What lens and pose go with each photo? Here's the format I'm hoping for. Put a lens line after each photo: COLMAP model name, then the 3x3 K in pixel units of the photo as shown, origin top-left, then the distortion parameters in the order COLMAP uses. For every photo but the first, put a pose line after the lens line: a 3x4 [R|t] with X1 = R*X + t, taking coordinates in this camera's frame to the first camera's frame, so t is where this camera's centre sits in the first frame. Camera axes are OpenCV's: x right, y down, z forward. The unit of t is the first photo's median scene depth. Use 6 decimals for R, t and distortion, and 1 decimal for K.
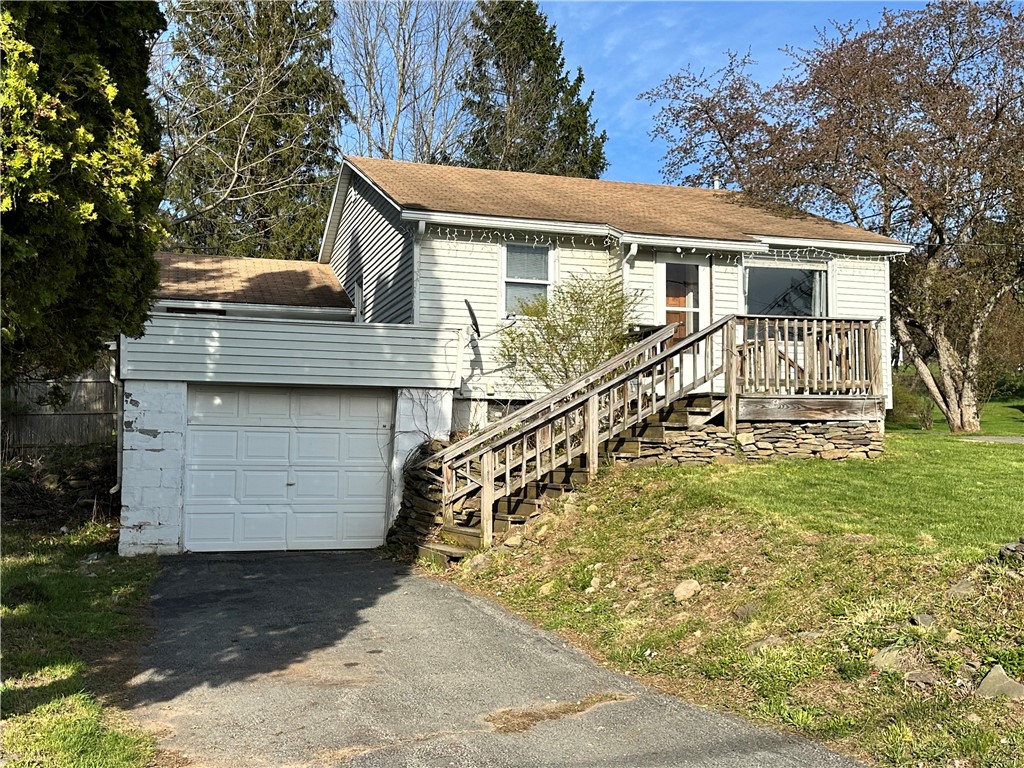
lens RADIAL K [[1106.5, 0, 506.0], [0, 1106.5, 380.7], [0, 0, 1]] dist [0.111666, 0.000000]
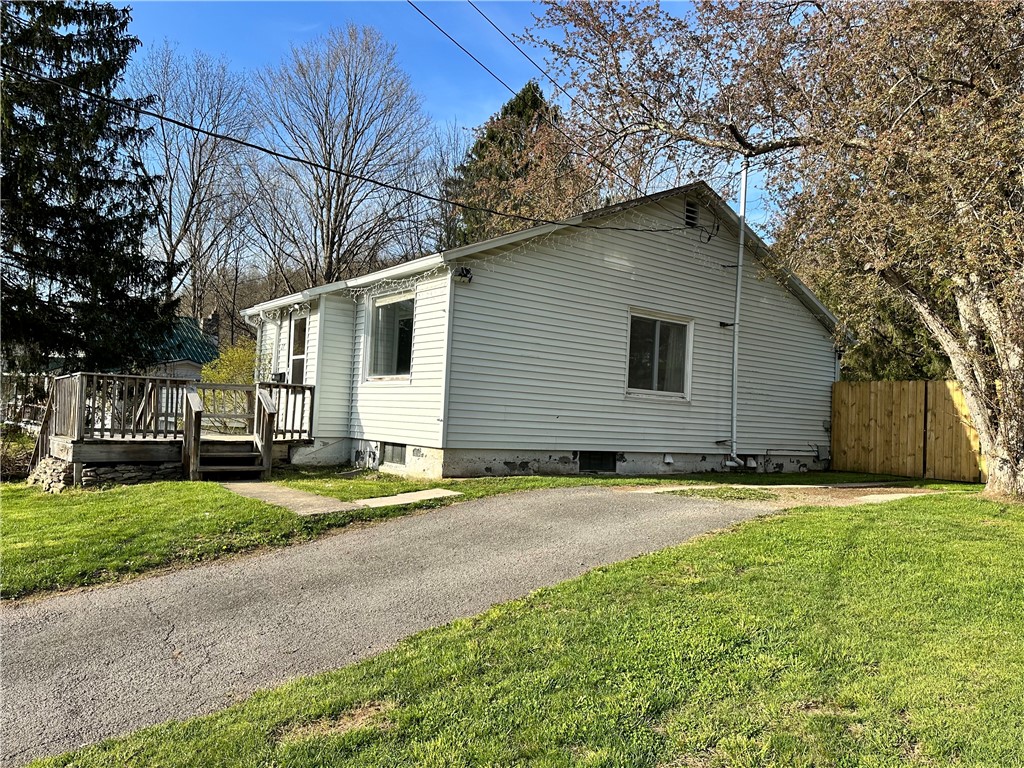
lens RADIAL K [[724.2, 0, 511.9], [0, 724.2, 388.9], [0, 0, 1]] dist [0.071426, -0.076091]
pose [[0.329190, -0.023556, -0.943970, 1.107269], [0.033072, 0.999363, -0.013405, -0.013547], [0.943684, -0.026806, 0.329760, 1.089750]]
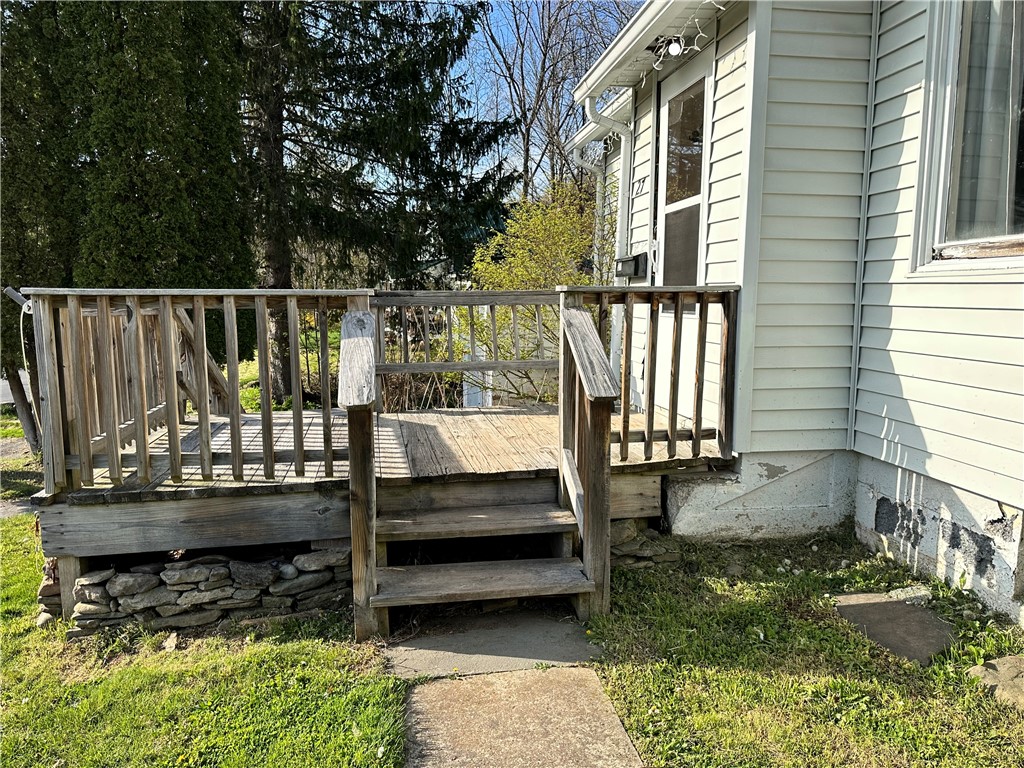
lens RADIAL K [[724.2, 0, 519.8], [0, 724.2, 390.3], [0, 0, 1]] dist [0.071426, -0.076091]
pose [[-0.148455, 0.126445, -0.980802, 0.510465], [0.079061, 0.990135, 0.115682, -0.035707], [0.985754, -0.060370, -0.156988, 1.113875]]
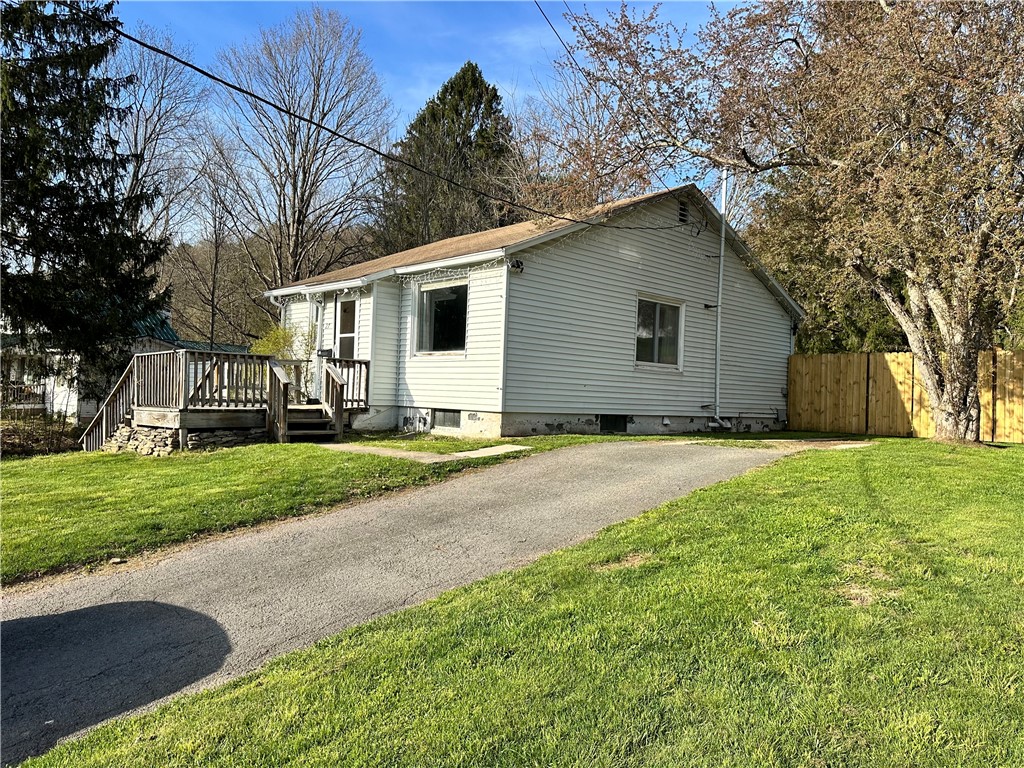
lens RADIAL K [[724.2, 0, 507.4], [0, 724.2, 379.8], [0, 0, 1]] dist [0.071426, -0.076091]
pose [[0.424070, -0.005797, -0.905611, 1.181240], [0.040674, 0.999092, 0.012651, -0.015333], [0.904716, -0.042200, 0.423921, 0.911256]]
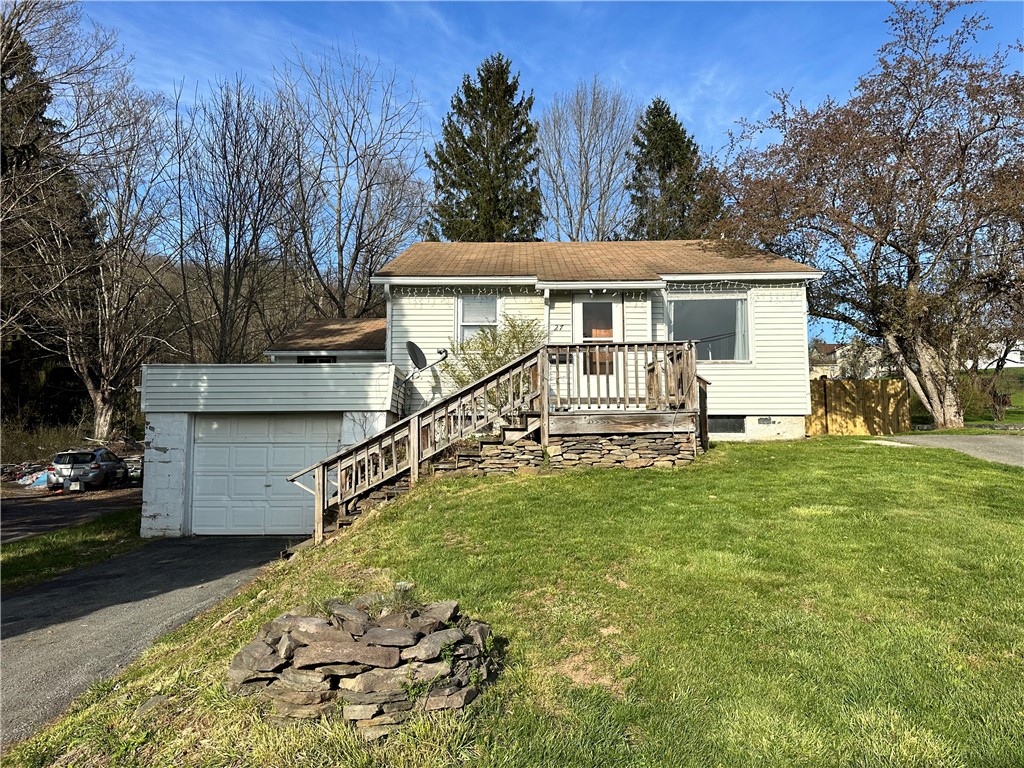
lens RADIAL K [[724.2, 0, 519.8], [0, 724.2, 376.8], [0, 0, 1]] dist [0.071426, -0.076091]
pose [[0.949961, -0.039961, -0.309802, 0.368573], [0.033943, 0.999116, -0.024793, -0.006308], [0.310519, 0.013036, 0.950478, 0.240677]]
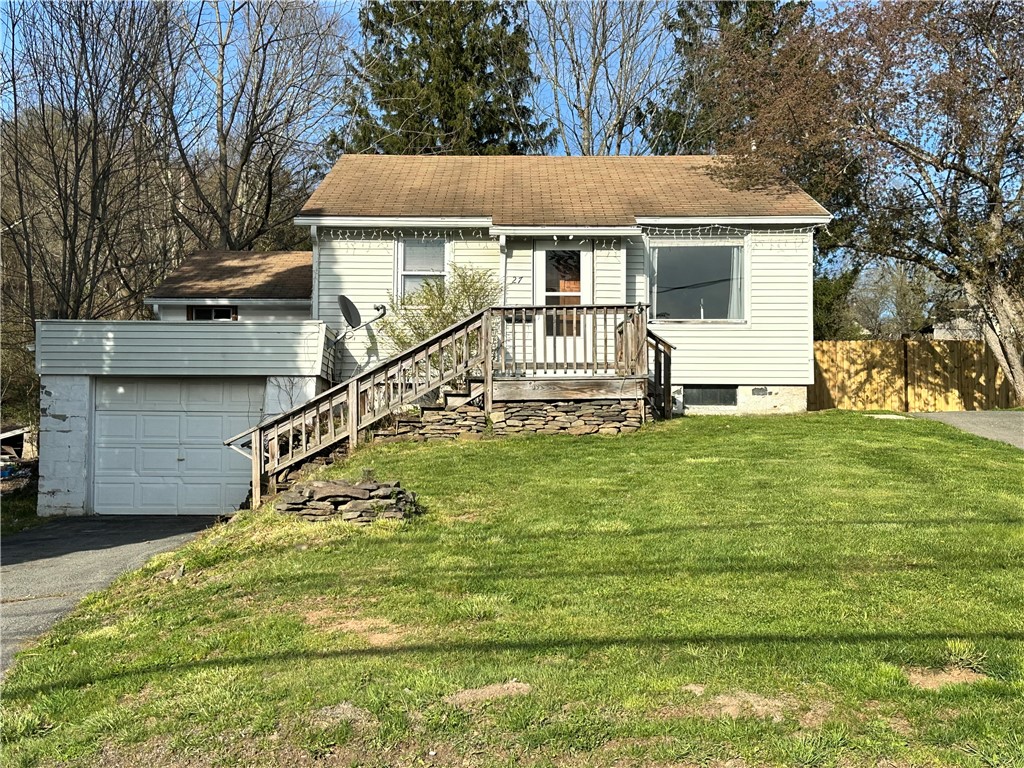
lens RADIAL K [[1316.5, 0, 516.7], [0, 1316.5, 390.3], [0, 0, 1]] dist [0.103077, 0.000000]
pose [[0.951873, -0.016906, -0.306025, 0.565505], [0.026164, 0.999315, 0.026175, -0.008009], [0.305373, -0.032922, 0.951663, -0.226935]]
